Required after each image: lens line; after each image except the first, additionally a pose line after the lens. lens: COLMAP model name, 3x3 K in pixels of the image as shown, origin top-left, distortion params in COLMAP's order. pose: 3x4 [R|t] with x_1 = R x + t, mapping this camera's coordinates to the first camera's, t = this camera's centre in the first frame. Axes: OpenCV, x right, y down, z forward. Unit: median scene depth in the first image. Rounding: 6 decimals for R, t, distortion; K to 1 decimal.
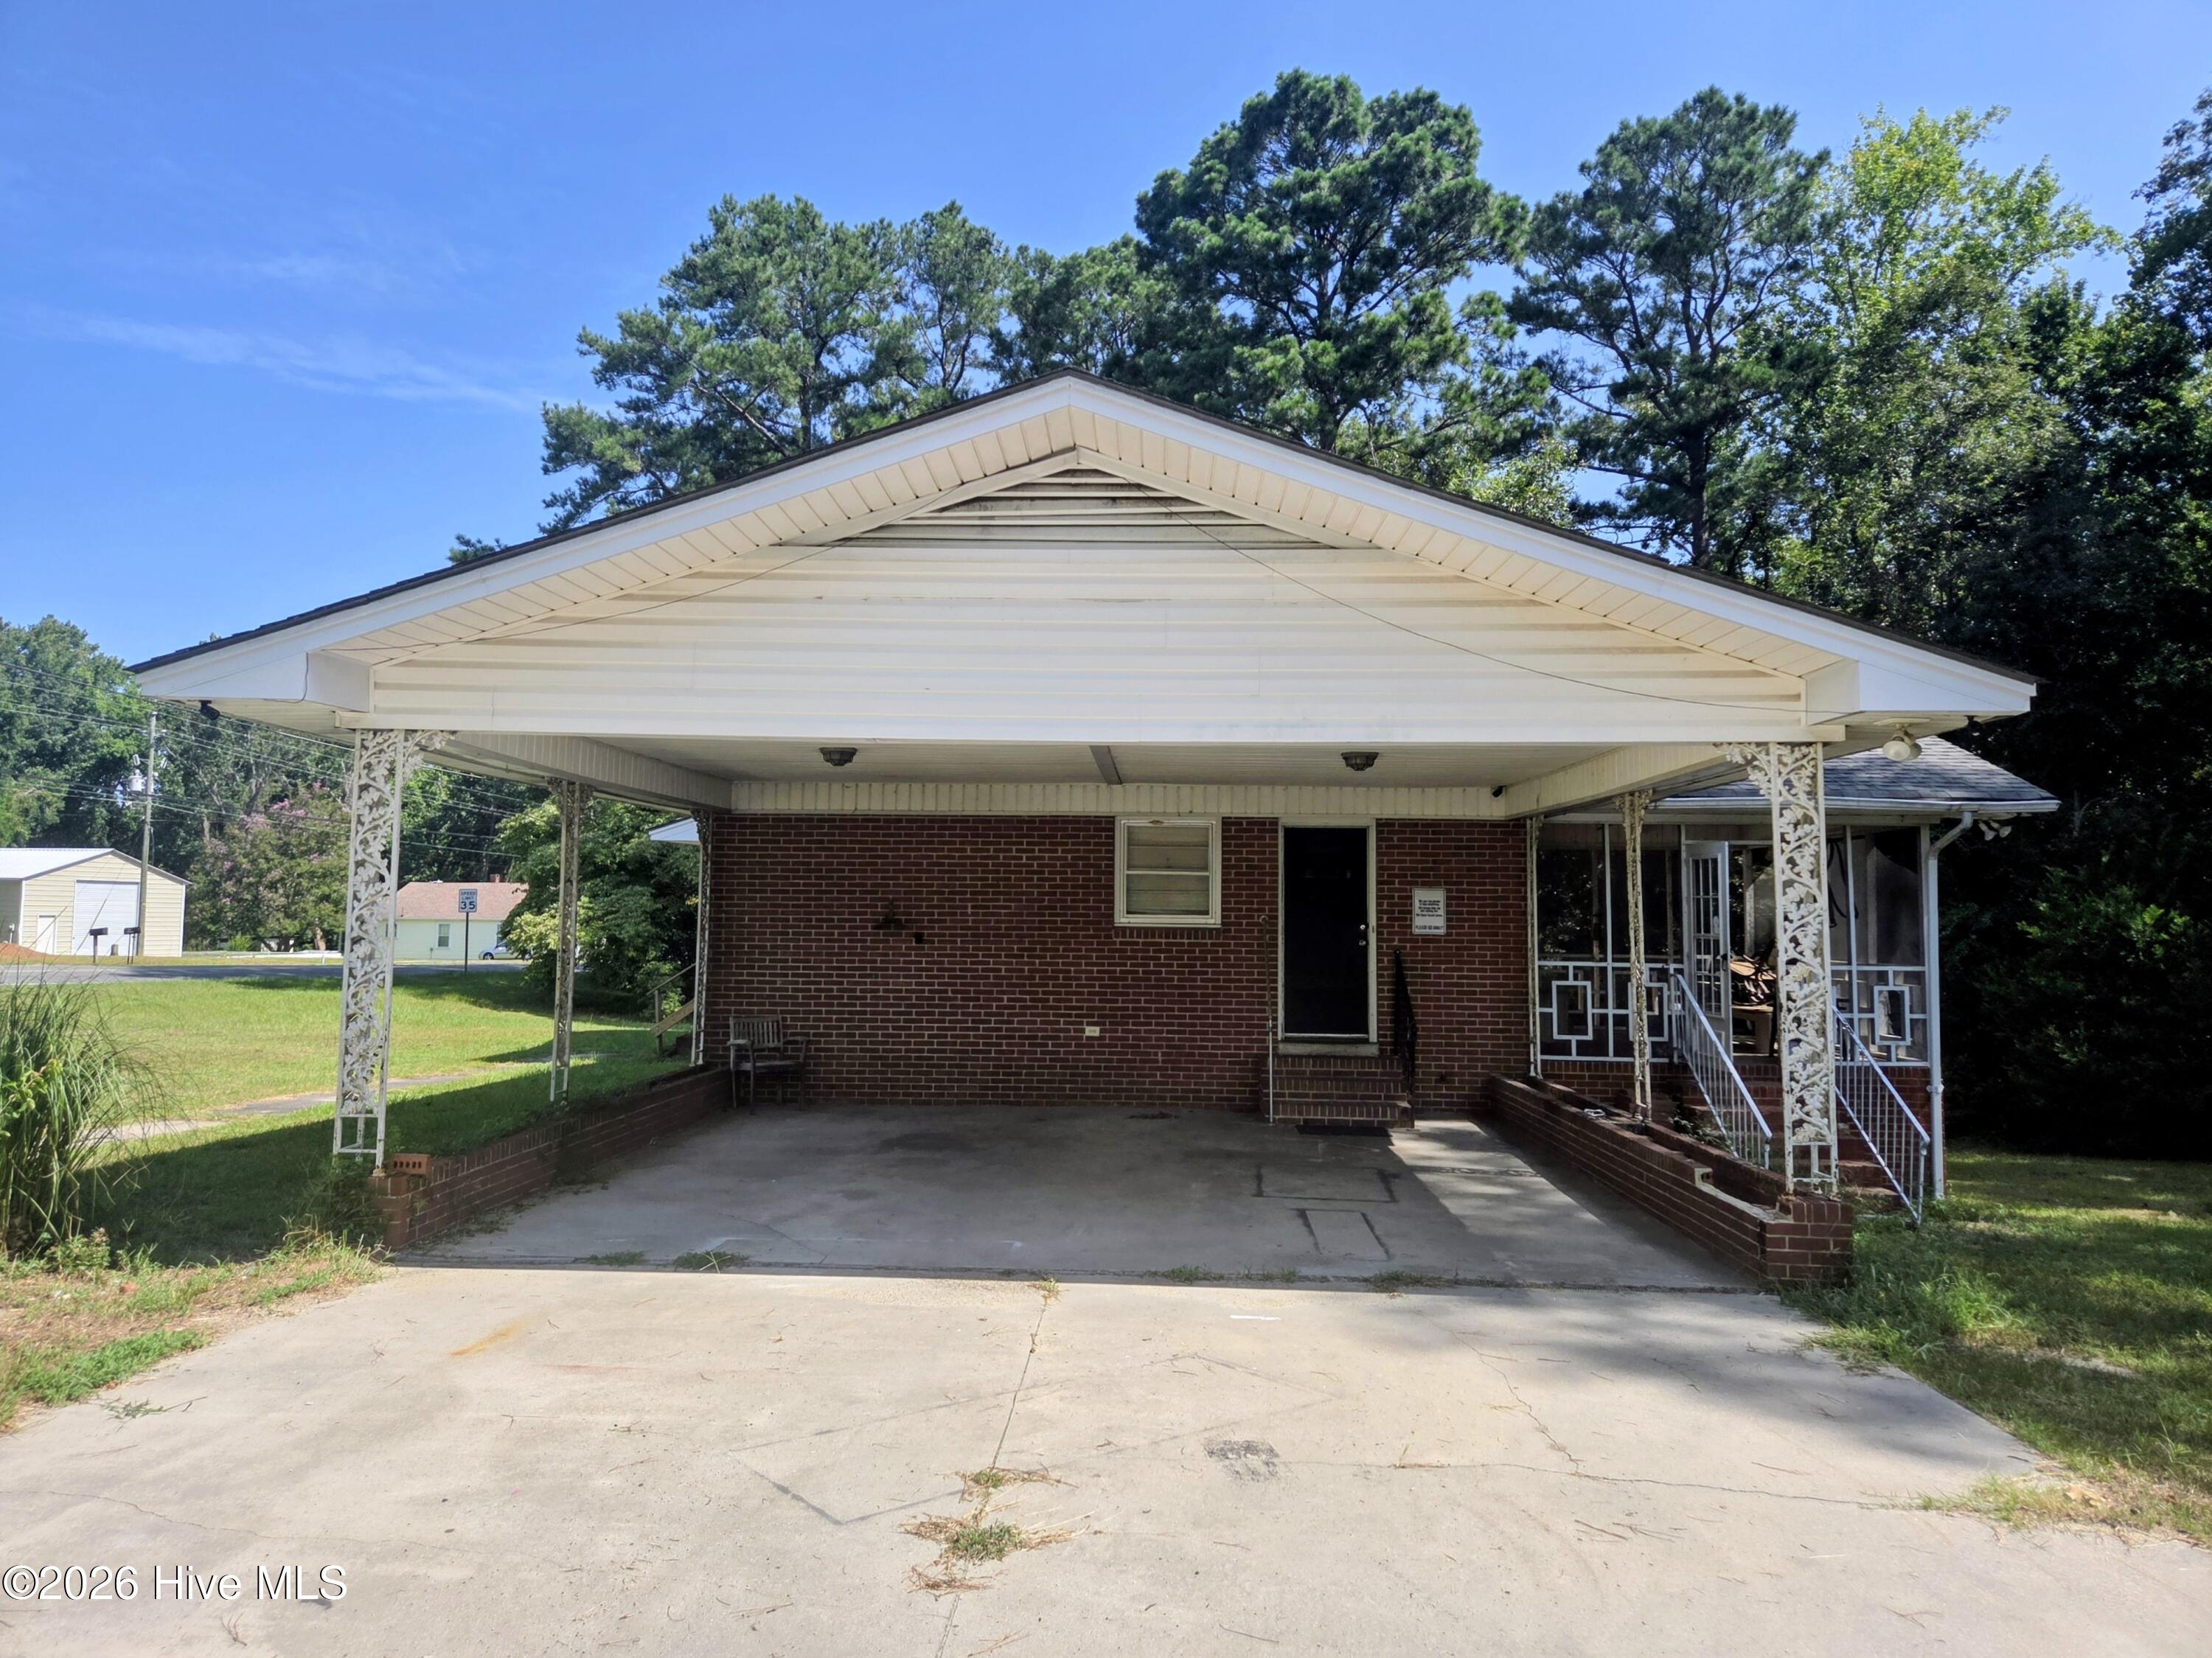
lens RADIAL K [[1489.7, 0, 1140.6], [0, 1489.7, 833.0], [0, 0, 1]] dist [0.080341, -0.081475]
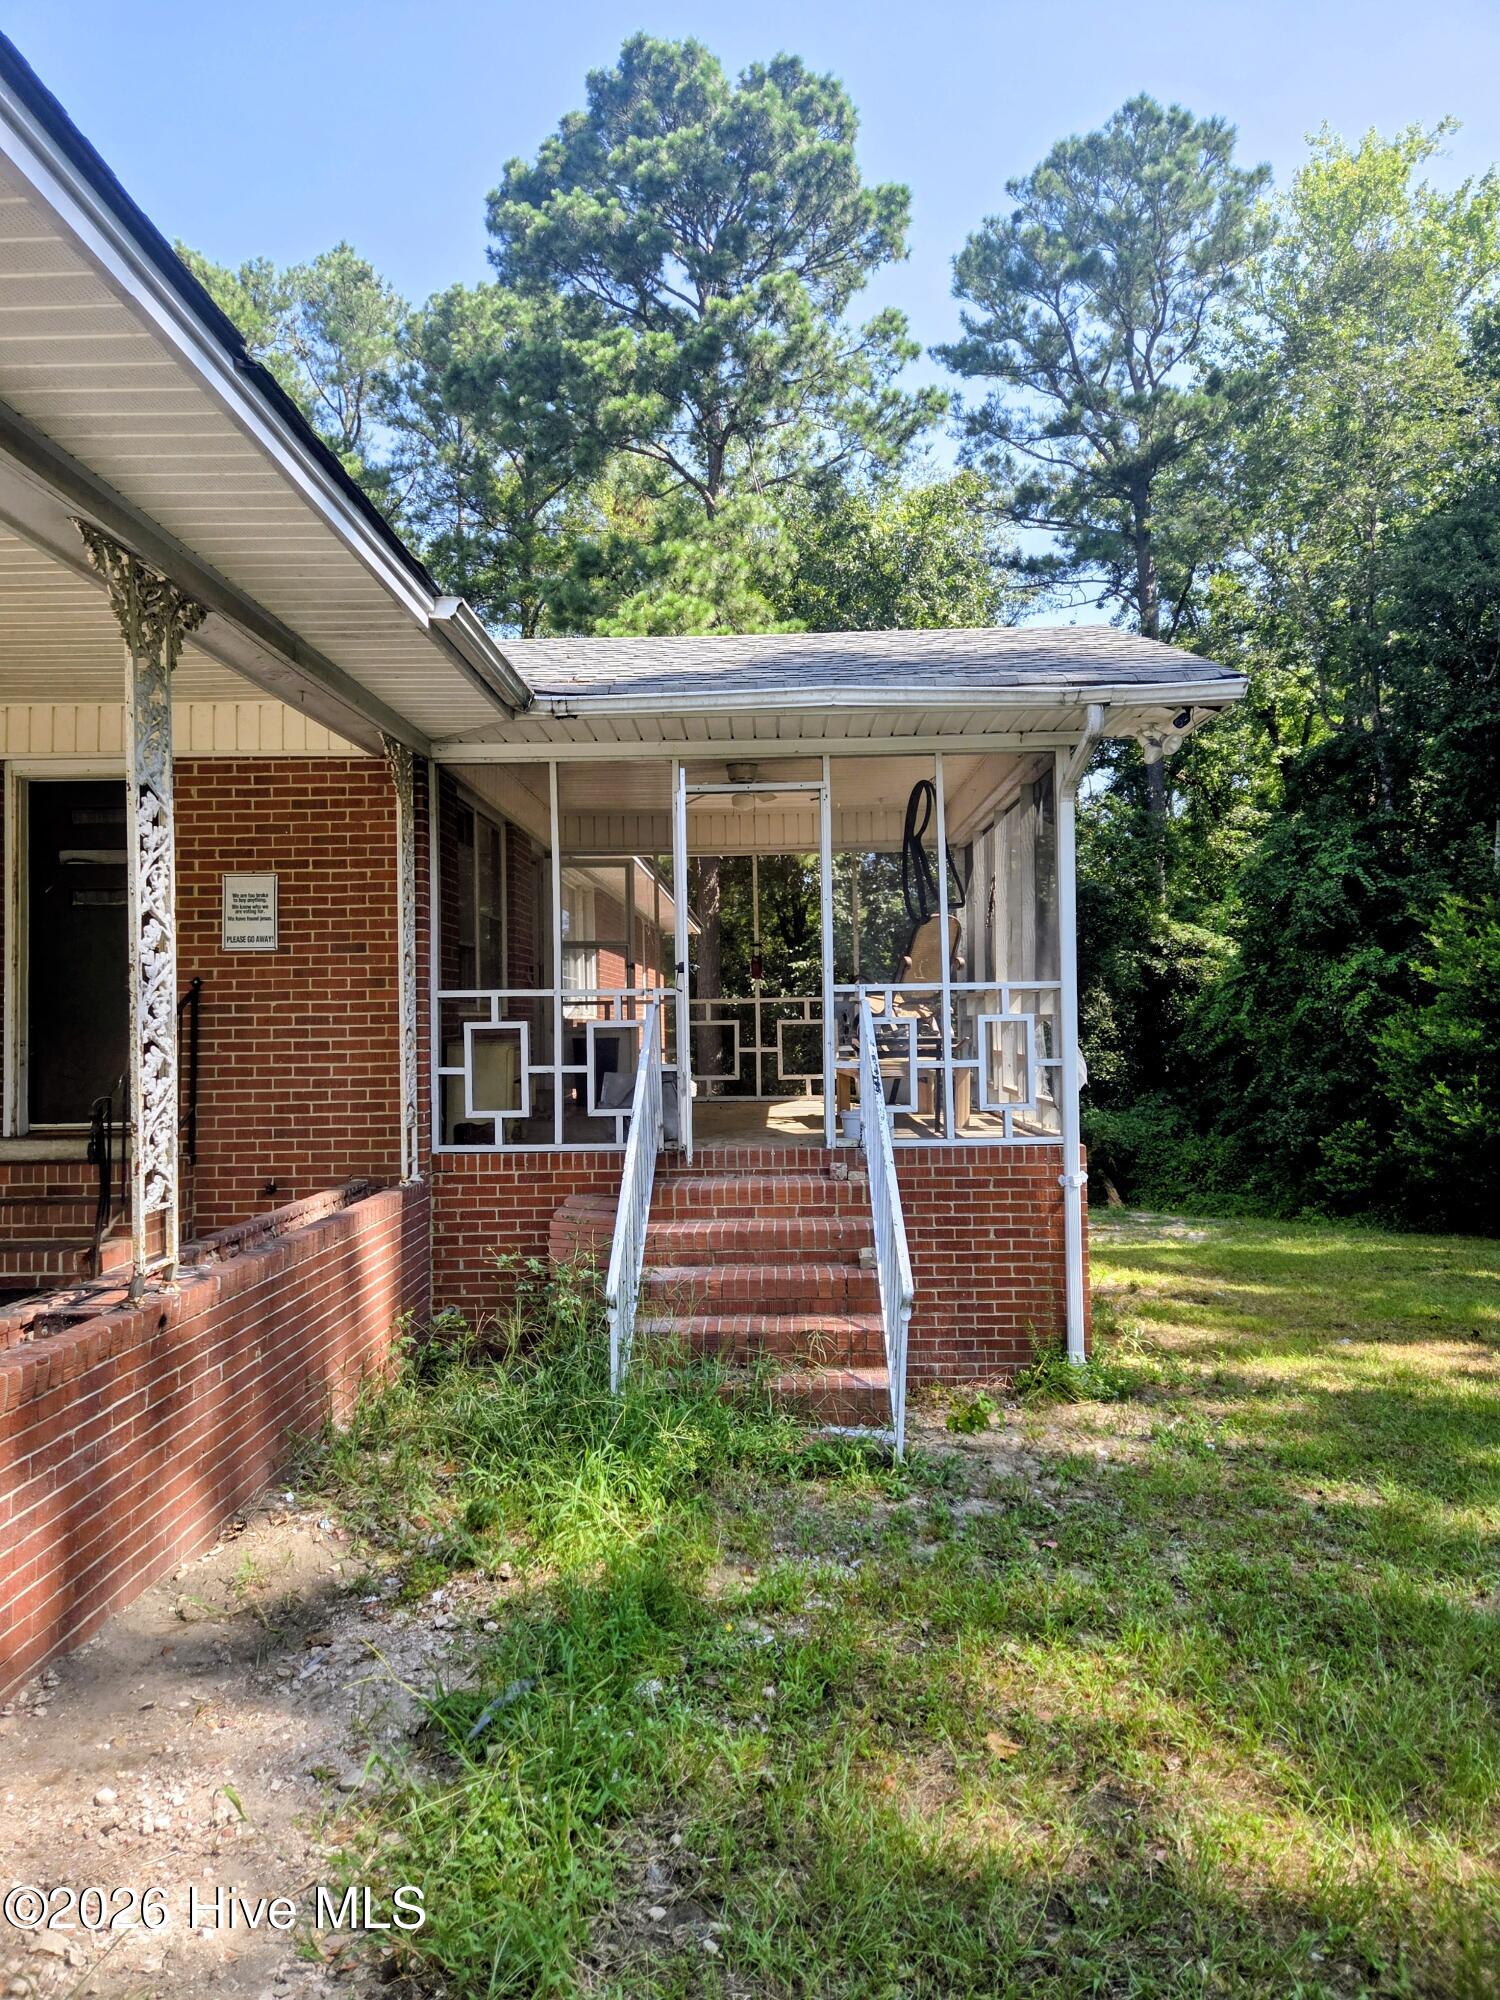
lens RADIAL K [[1347.1, 0, 756.0], [0, 1347.1, 999.3], [0, 0, 1]] dist [0.080341, -0.081475]
pose [[0.999577, -0.026892, 0.011062, 0.140667], [0.026375, 0.998662, 0.044489, 0.024786], [-0.012243, -0.044179, 0.998949, 0.165336]]
